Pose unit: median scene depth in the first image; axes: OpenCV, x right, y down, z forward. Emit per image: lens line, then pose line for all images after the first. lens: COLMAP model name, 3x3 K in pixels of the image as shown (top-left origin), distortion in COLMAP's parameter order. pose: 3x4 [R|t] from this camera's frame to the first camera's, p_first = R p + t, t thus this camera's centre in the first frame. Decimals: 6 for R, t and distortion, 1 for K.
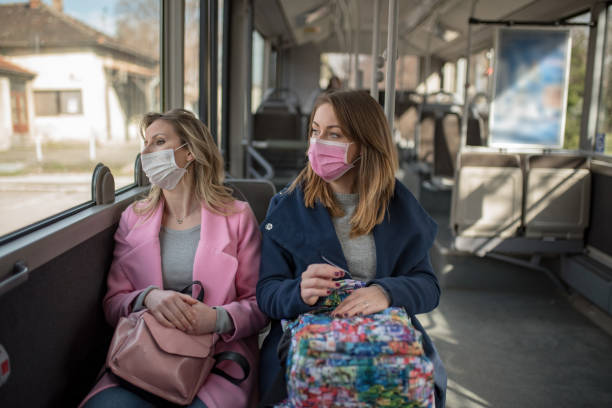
lens RADIAL K [[572.9, 0, 306.0], [0, 572.9, 204.0], [0, 0, 1]] dist [-0.042086, 0.009688]
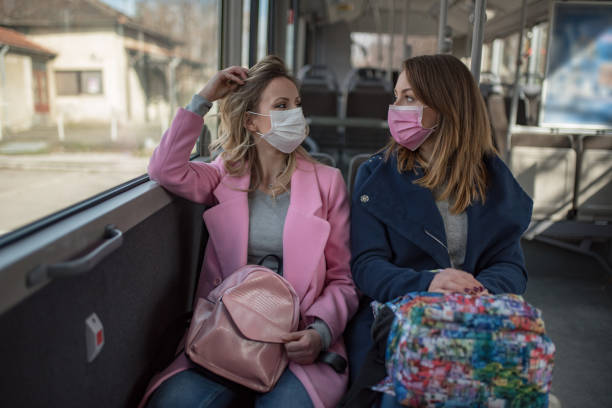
lens RADIAL K [[577.2, 0, 306.0], [0, 577.2, 204.0], [0, 0, 1]] dist [-0.047281, 0.013198]
pose [[0.999548, 0.015156, -0.025953, -0.049646], [-0.014490, 0.999566, 0.025664, 0.011995], [0.026331, -0.025276, 0.999334, 0.017940]]
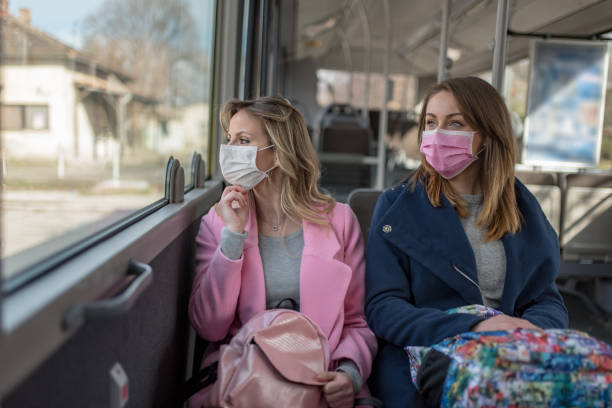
lens RADIAL K [[593.2, 0, 306.0], [0, 593.2, 204.0], [0, 0, 1]] dist [-0.045657, 0.000766]
pose [[0.998239, 0.018430, 0.056389, -0.098471], [-0.015741, 0.998735, -0.047752, 0.019610], [-0.057197, 0.046781, 0.997266, 0.042570]]
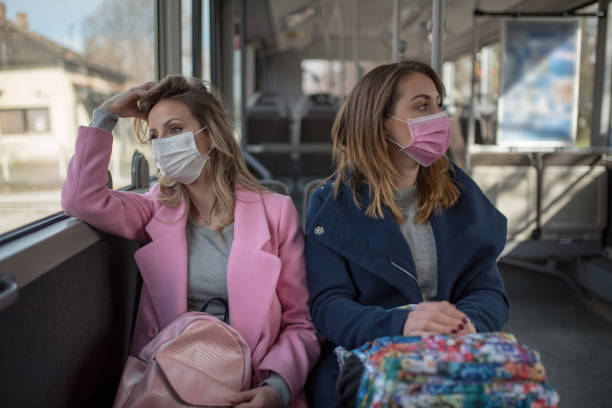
lens RADIAL K [[577.2, 0, 306.0], [0, 577.2, 204.0], [0, 0, 1]] dist [-0.047281, 0.013198]
pose [[0.998542, -0.027743, 0.046297, -0.044717], [0.028988, 0.999230, -0.026450, 0.012497], [-0.045528, 0.027753, 0.998577, 0.071176]]
